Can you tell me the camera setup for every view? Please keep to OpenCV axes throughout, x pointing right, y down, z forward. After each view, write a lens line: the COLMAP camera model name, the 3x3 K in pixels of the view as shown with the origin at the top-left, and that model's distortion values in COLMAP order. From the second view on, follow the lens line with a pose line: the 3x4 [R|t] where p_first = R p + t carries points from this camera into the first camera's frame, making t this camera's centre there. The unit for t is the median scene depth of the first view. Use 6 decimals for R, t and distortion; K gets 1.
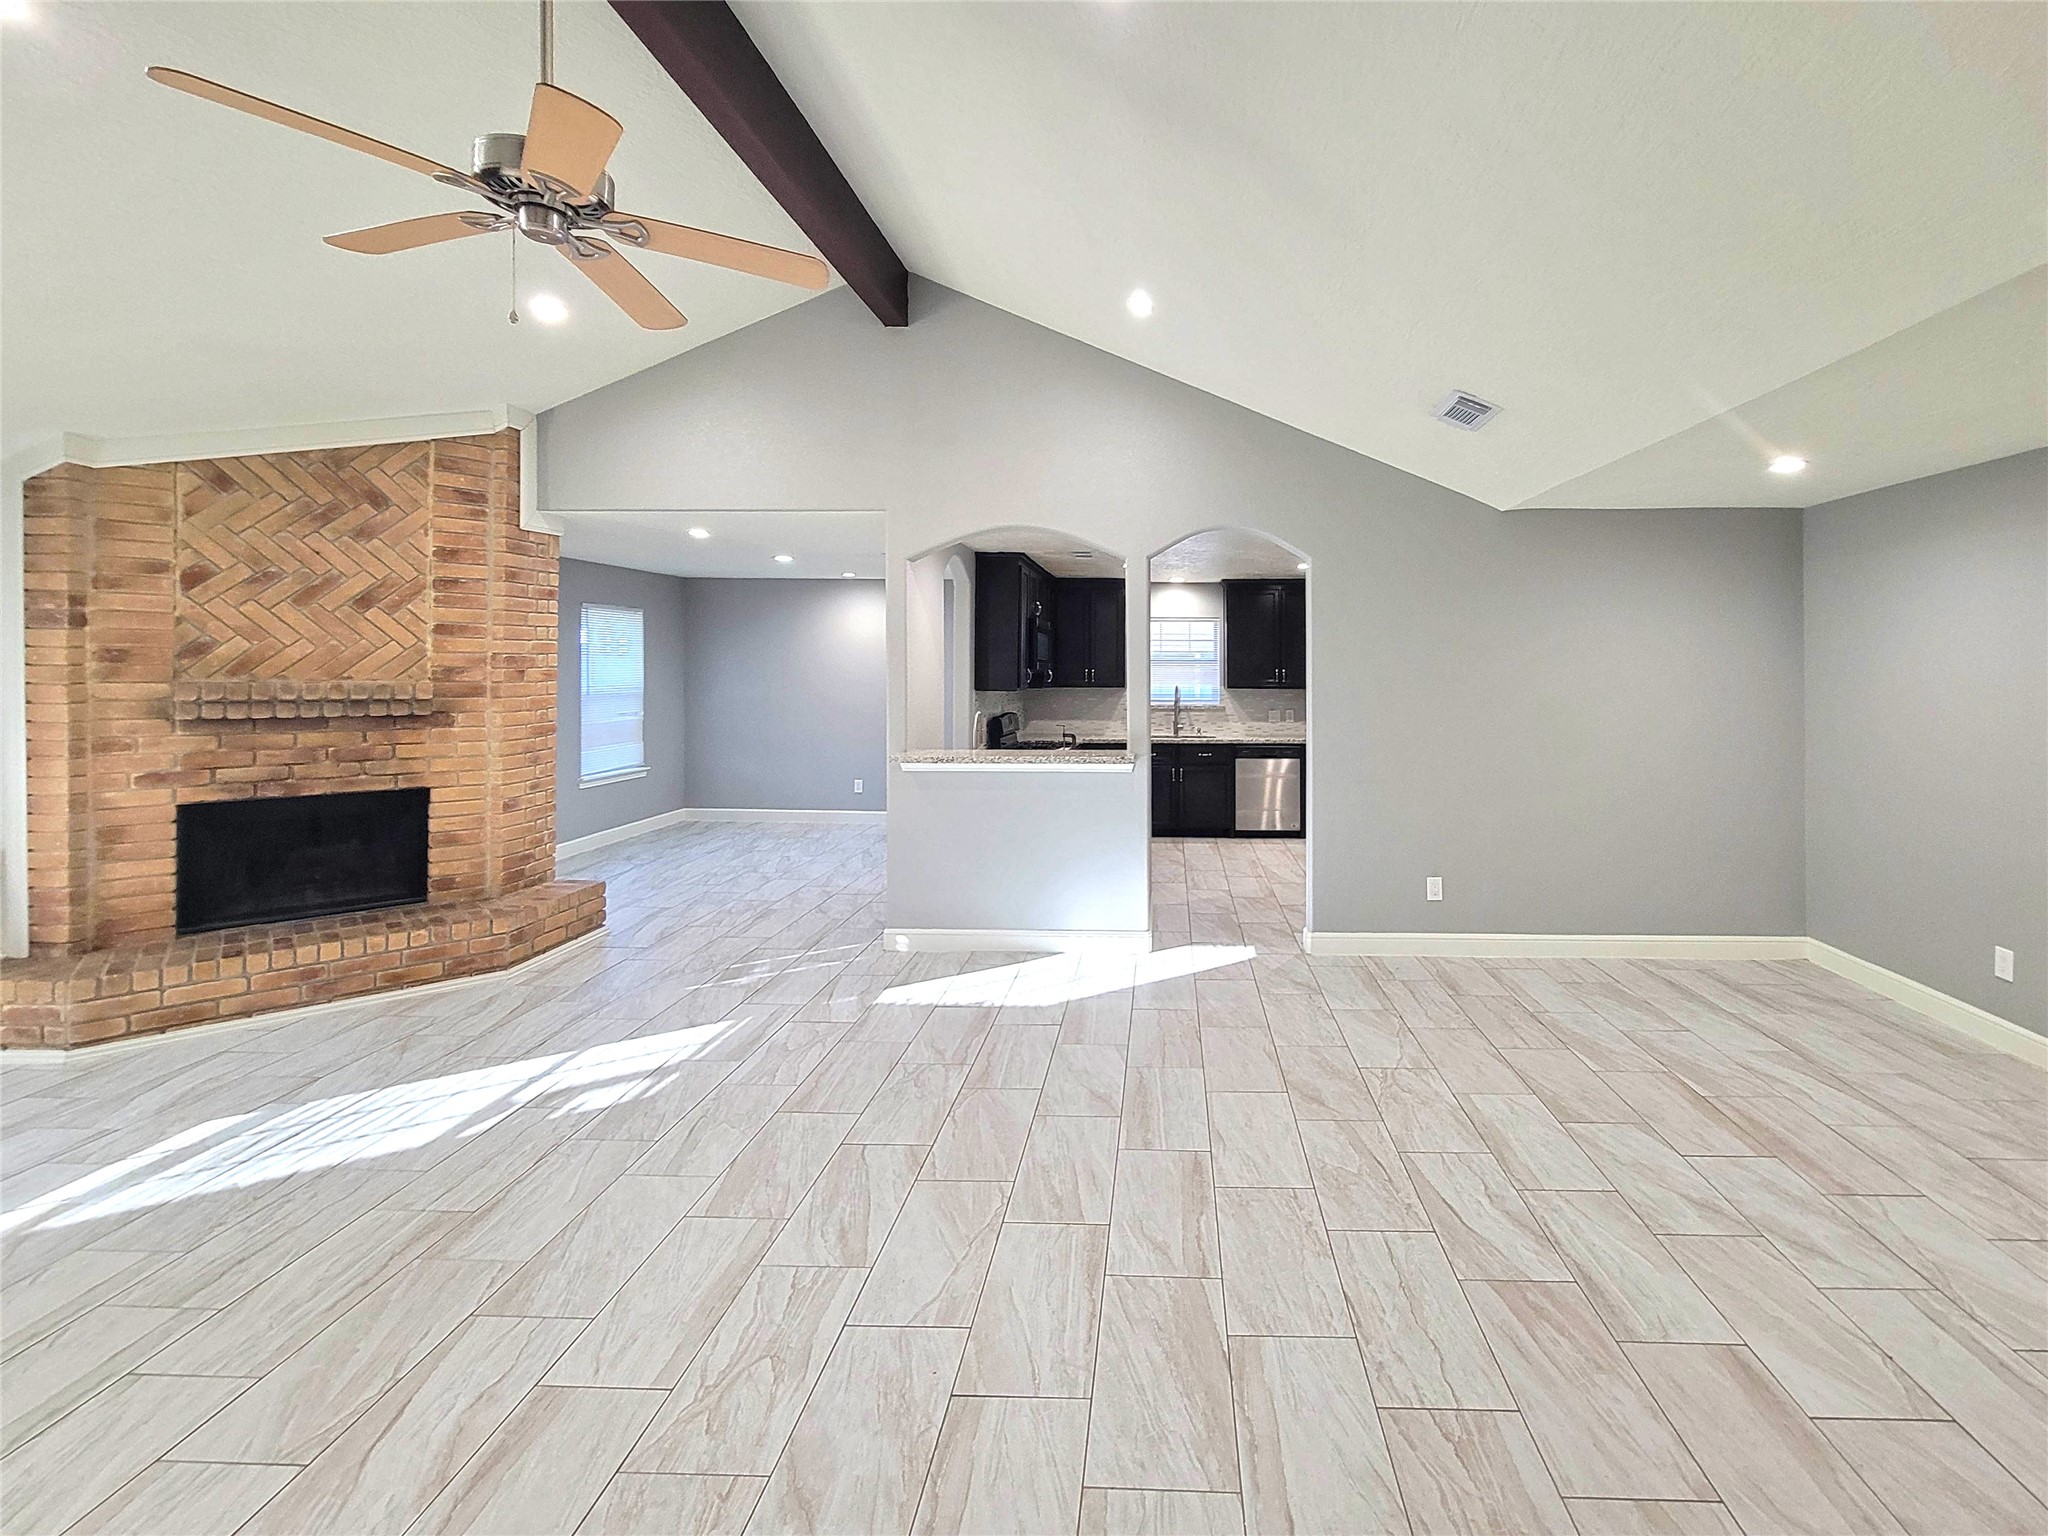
lens RADIAL K [[875.2, 0, 1139.8], [0, 875.2, 679.8], [0, 0, 1]] dist [-0.004092, 0.001548]
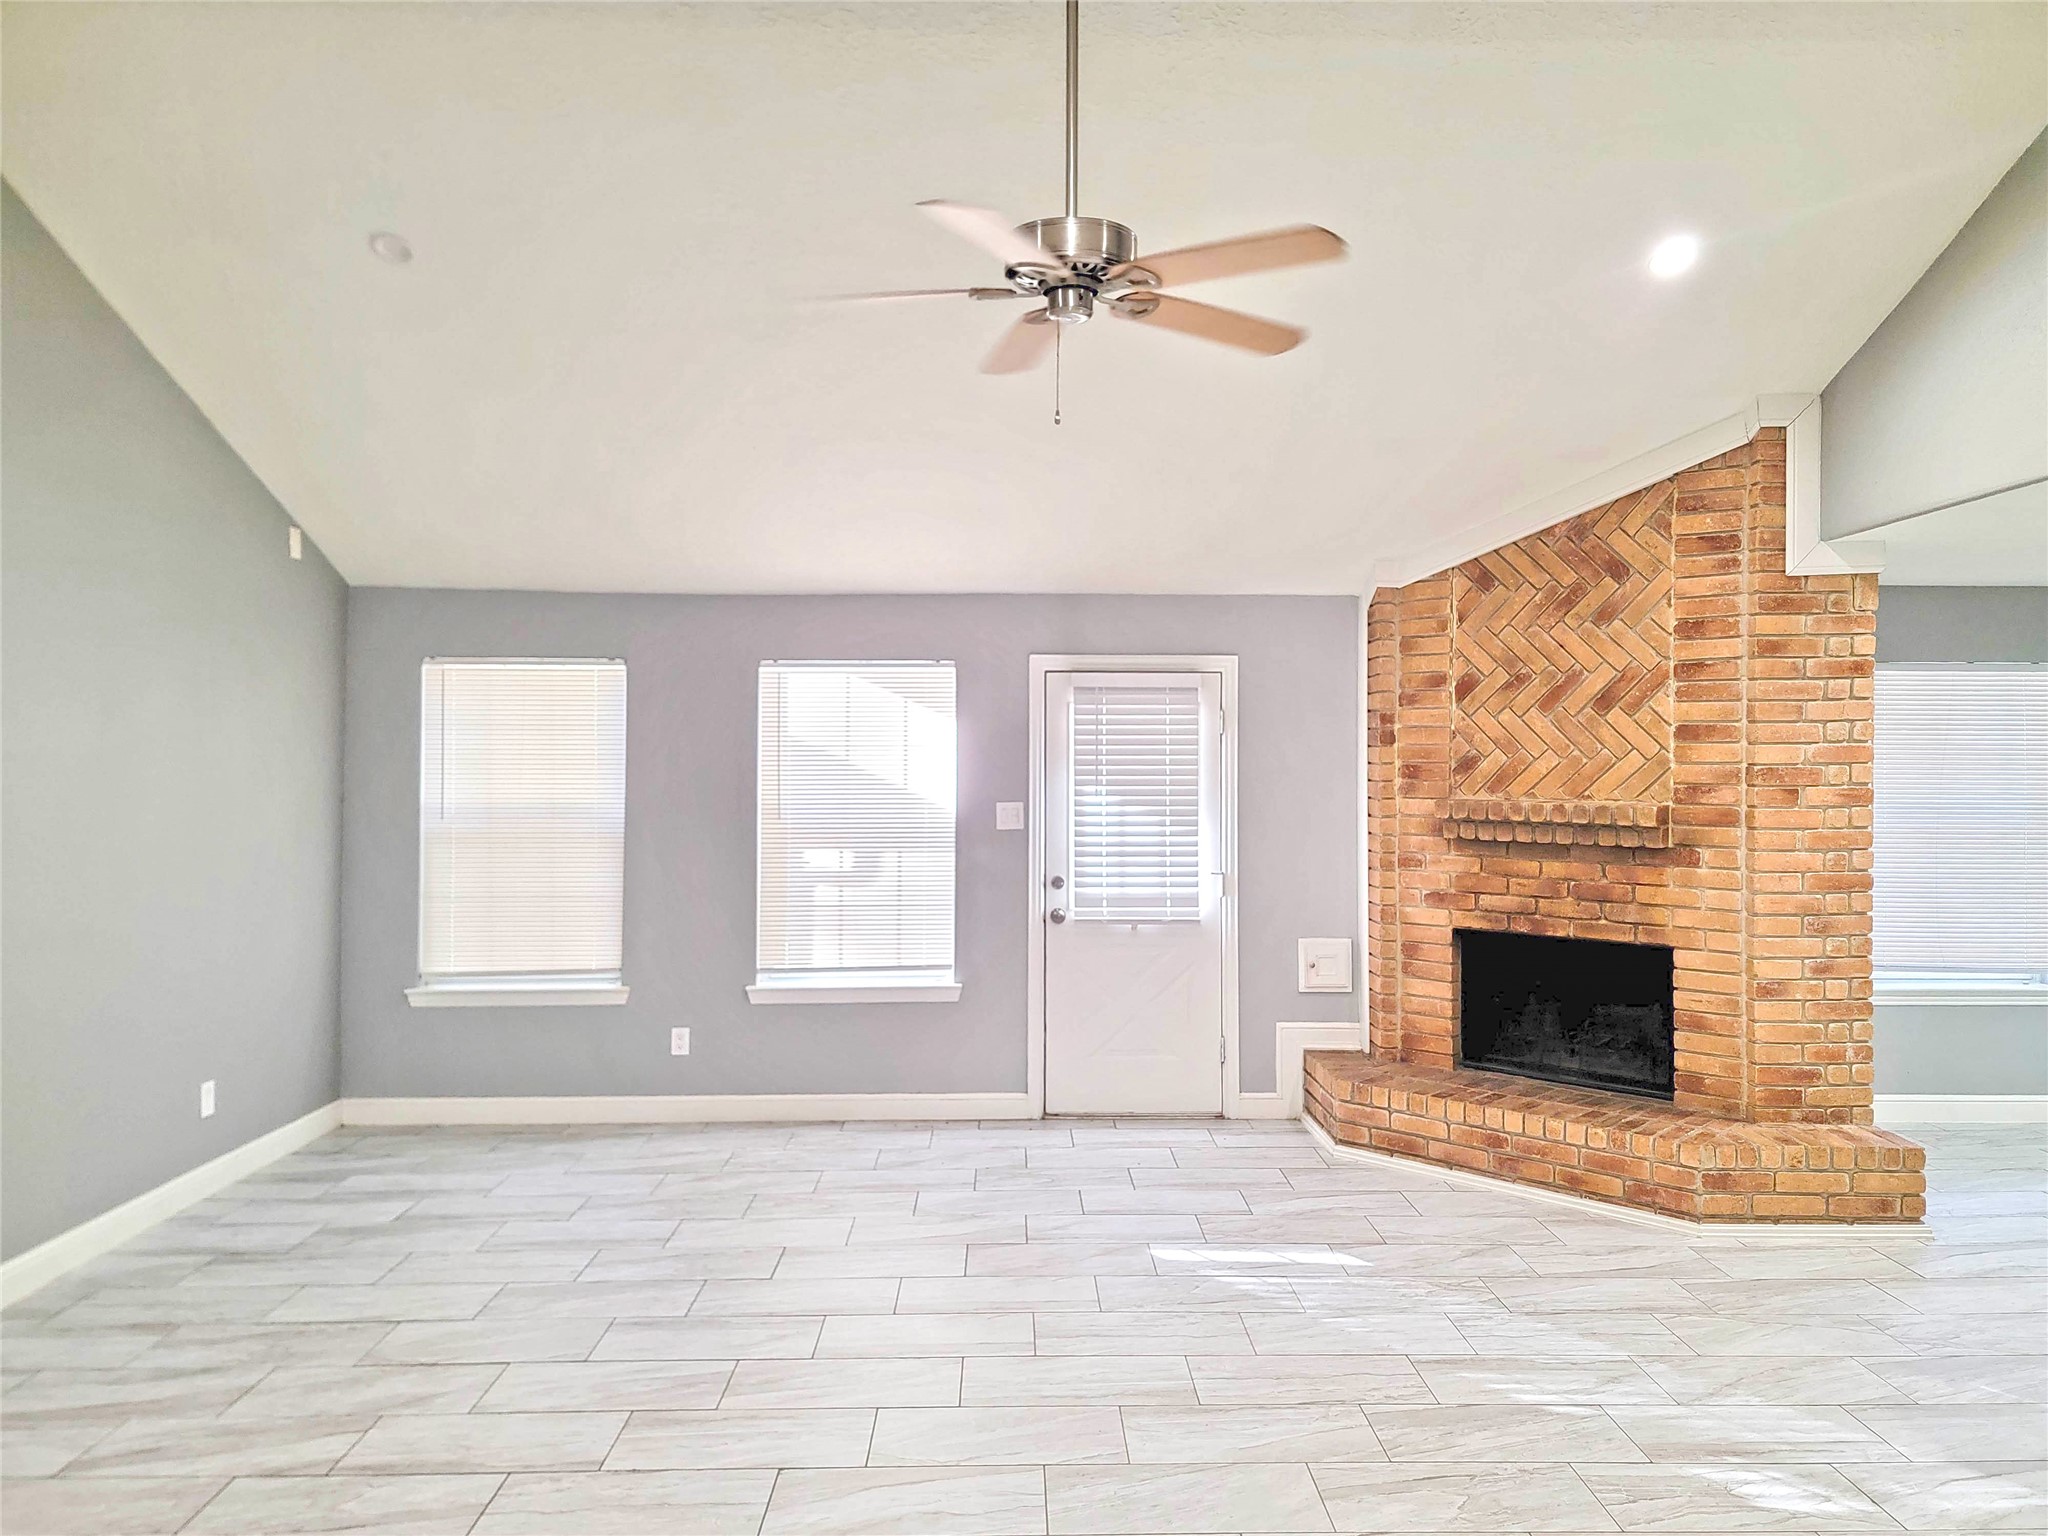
lens RADIAL K [[1433.1, 0, 1079.4], [0, 1433.1, 780.0], [0, 0, 1]] dist [0.031575, -0.025644]
pose [[0.077339, -0.000561, -0.997005, 0.443615], [-0.016035, 0.999870, -0.001807, -0.008919], [0.996876, 0.016127, 0.077320, 0.498885]]
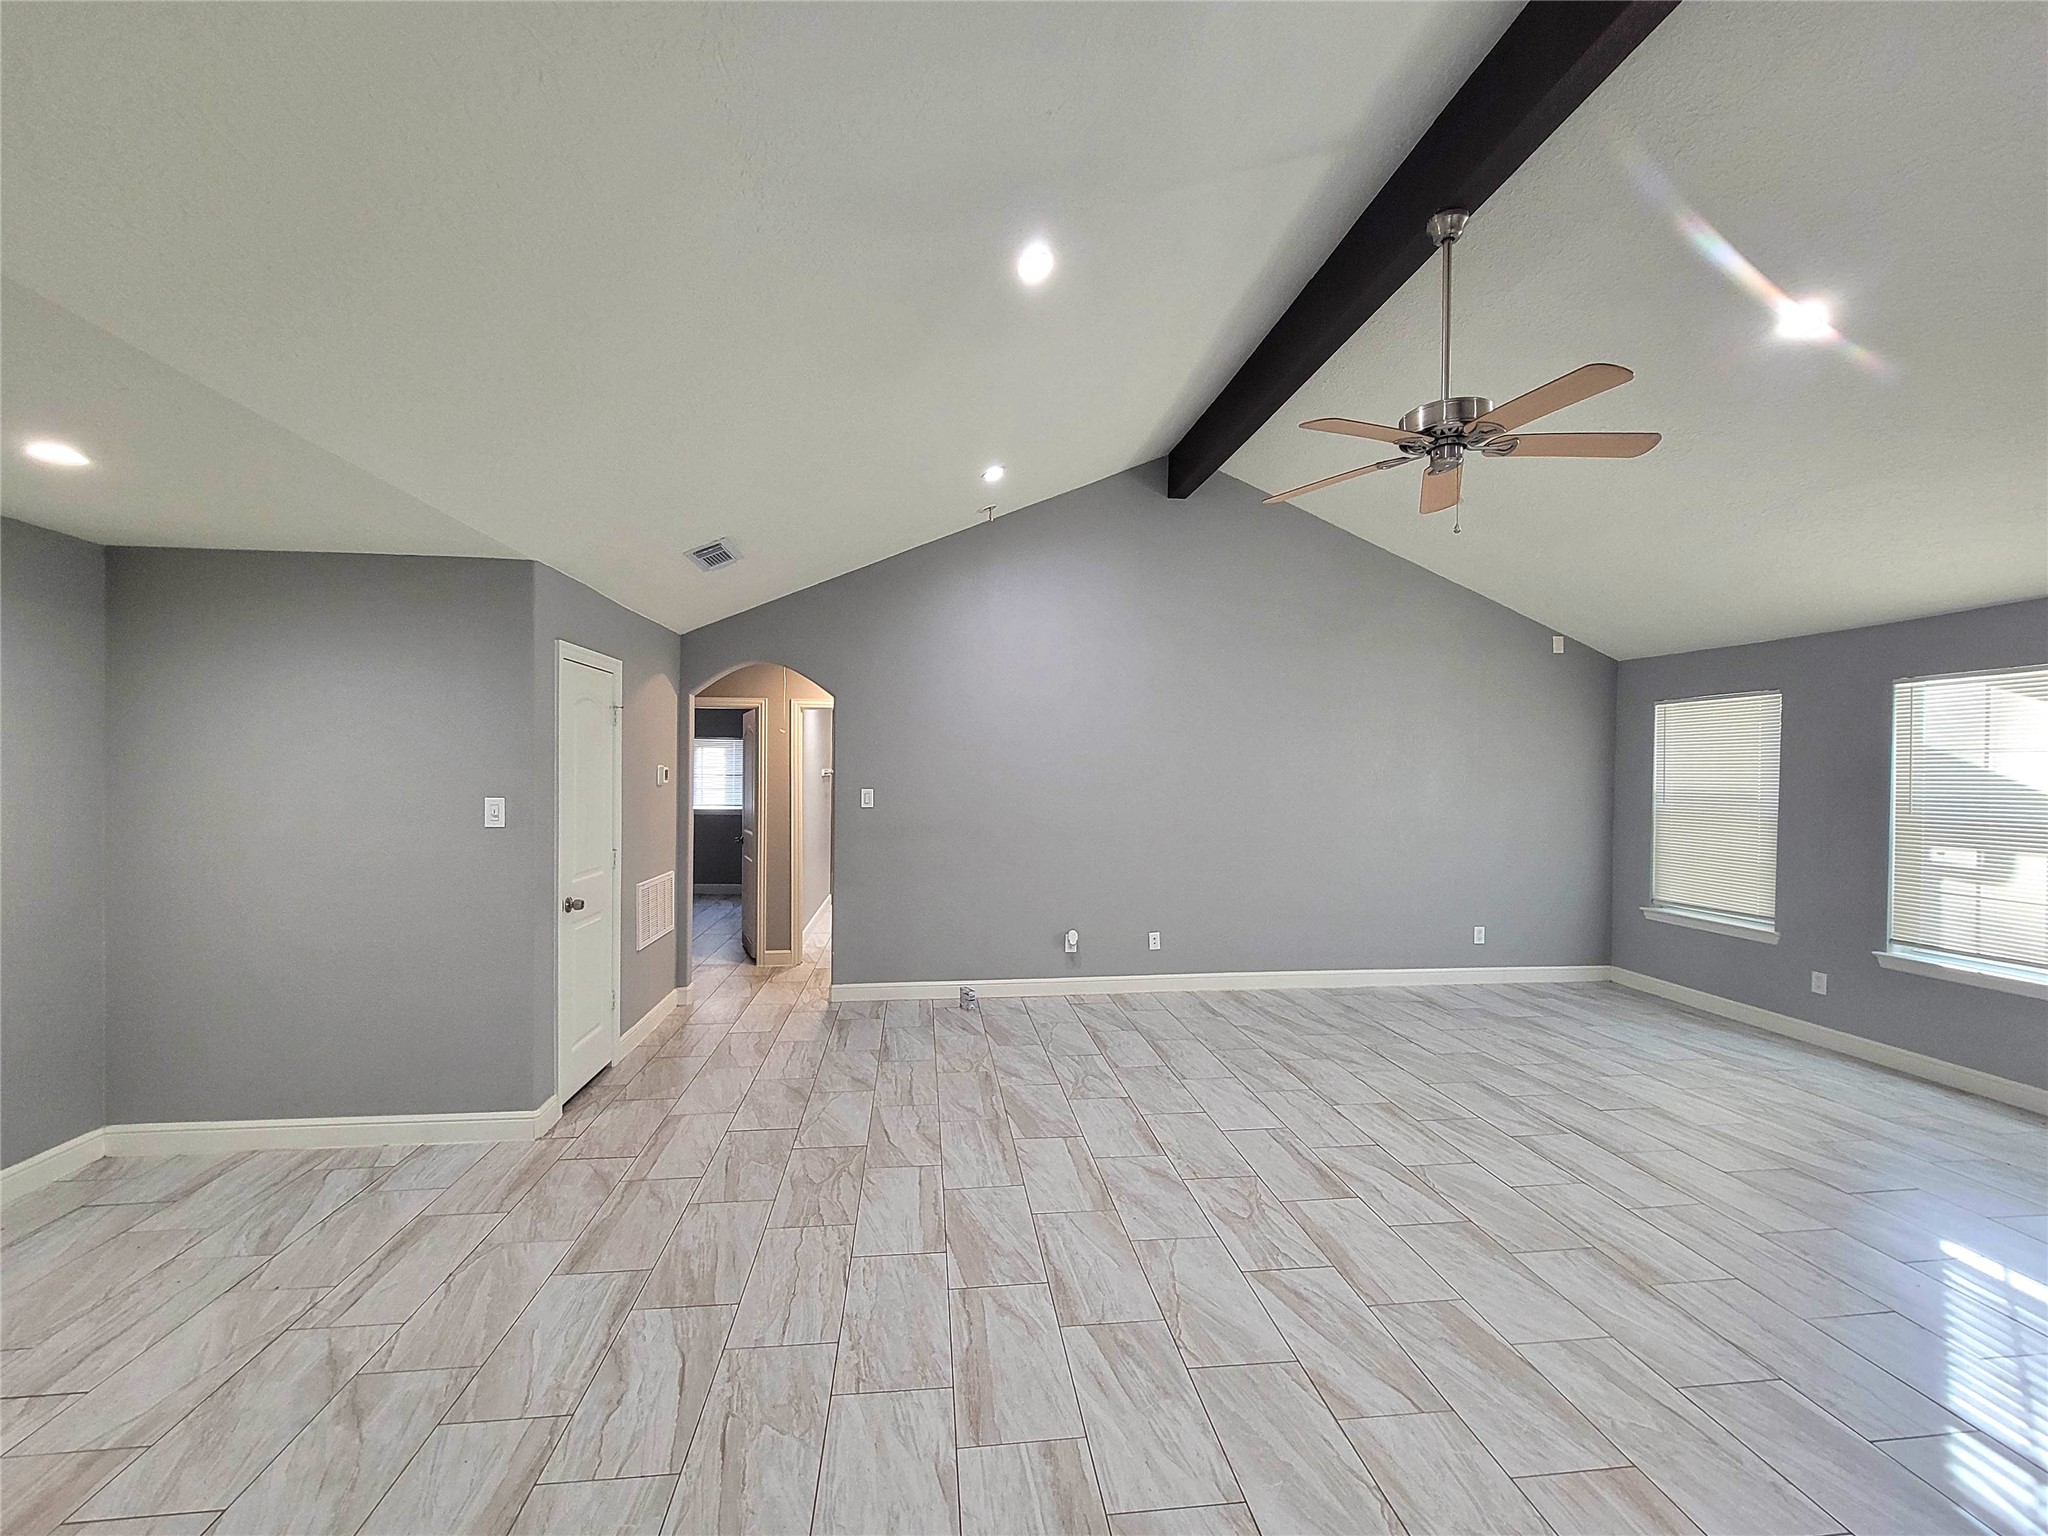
lens RADIAL K [[843.7, 0, 1024.3], [0, 843.7, 779.3], [0, 0, 1]] dist [-0.003119, 0.000696]
pose [[-0.988691, -0.012458, -0.149451, 0.100755], [-0.015754, 0.999658, 0.020890, -0.012001], [0.149140, 0.023008, -0.988548, 1.244324]]
